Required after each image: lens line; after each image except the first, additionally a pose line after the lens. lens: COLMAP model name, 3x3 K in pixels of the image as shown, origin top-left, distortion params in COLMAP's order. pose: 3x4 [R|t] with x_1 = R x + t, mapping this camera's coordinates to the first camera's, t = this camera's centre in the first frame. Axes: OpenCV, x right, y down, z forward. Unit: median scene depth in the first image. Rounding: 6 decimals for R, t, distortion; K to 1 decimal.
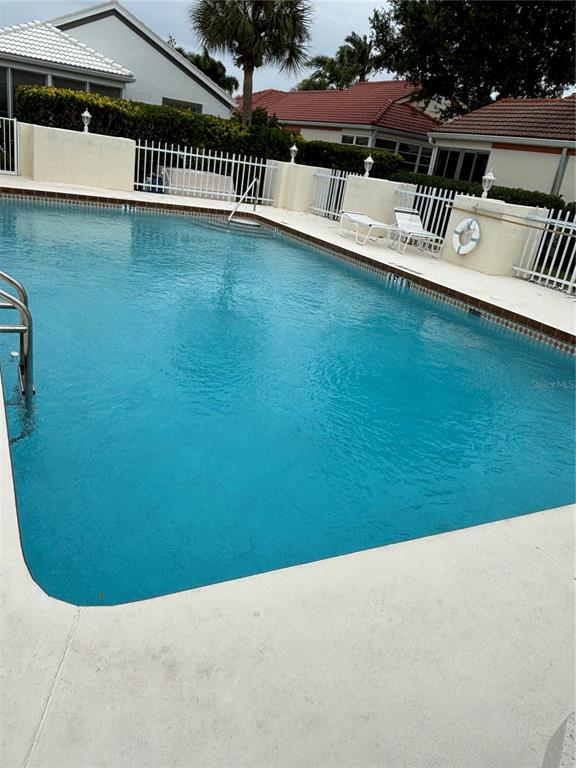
lens RADIAL K [[573.0, 0, 287.3], [0, 573.0, 376.8], [0, 0, 1]] dist [0.040144, -0.042195]
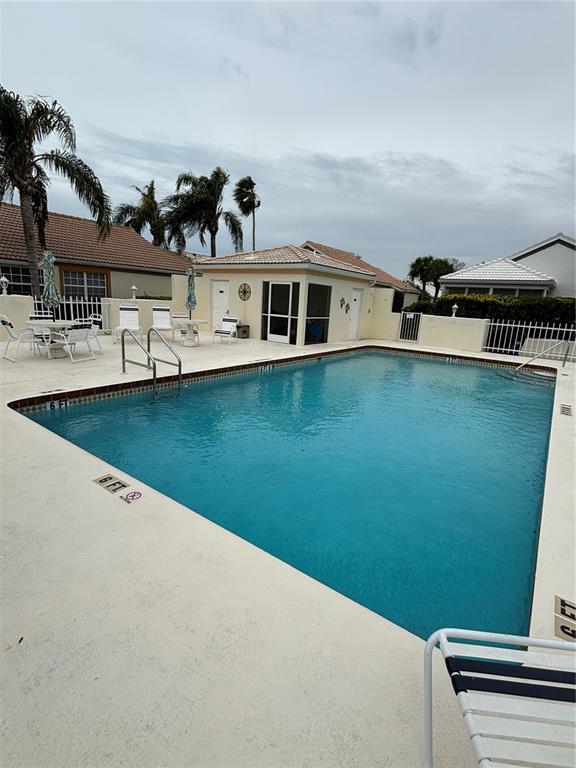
lens RADIAL K [[373.7, 0, 284.3], [0, 373.7, 390.0], [0, 0, 1]] dist [-0.009292, 0.003404]
pose [[0.441536, 0.089753, -0.892743, 0.371696], [-0.312935, 0.947911, -0.059473, -0.017293], [0.840903, 0.305630, 0.446624, 0.185453]]
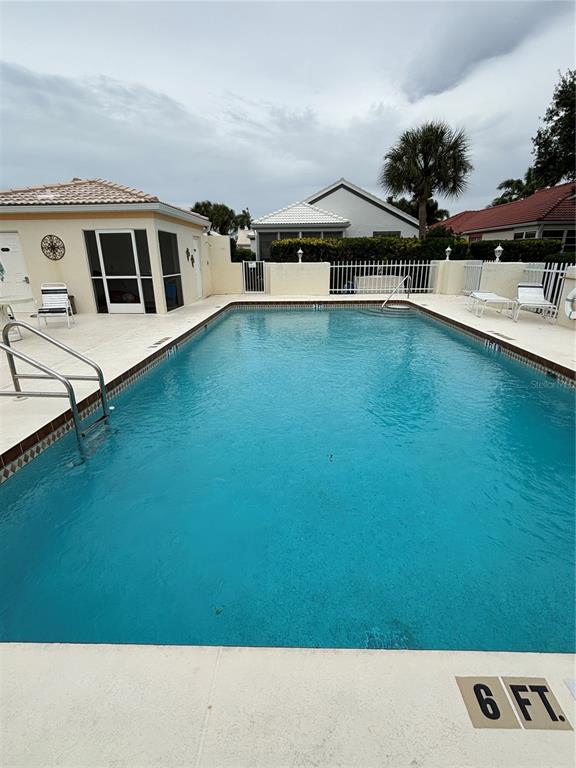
lens RADIAL K [[373.7, 0, 288.4], [0, 373.7, 390.0], [0, 0, 1]] dist [-0.009292, 0.003404]
pose [[0.865912, 0.016575, -0.499922, 0.139385], [-0.046503, 0.997790, -0.047466, -0.017114], [0.498030, 0.064349, 0.864769, 0.104176]]
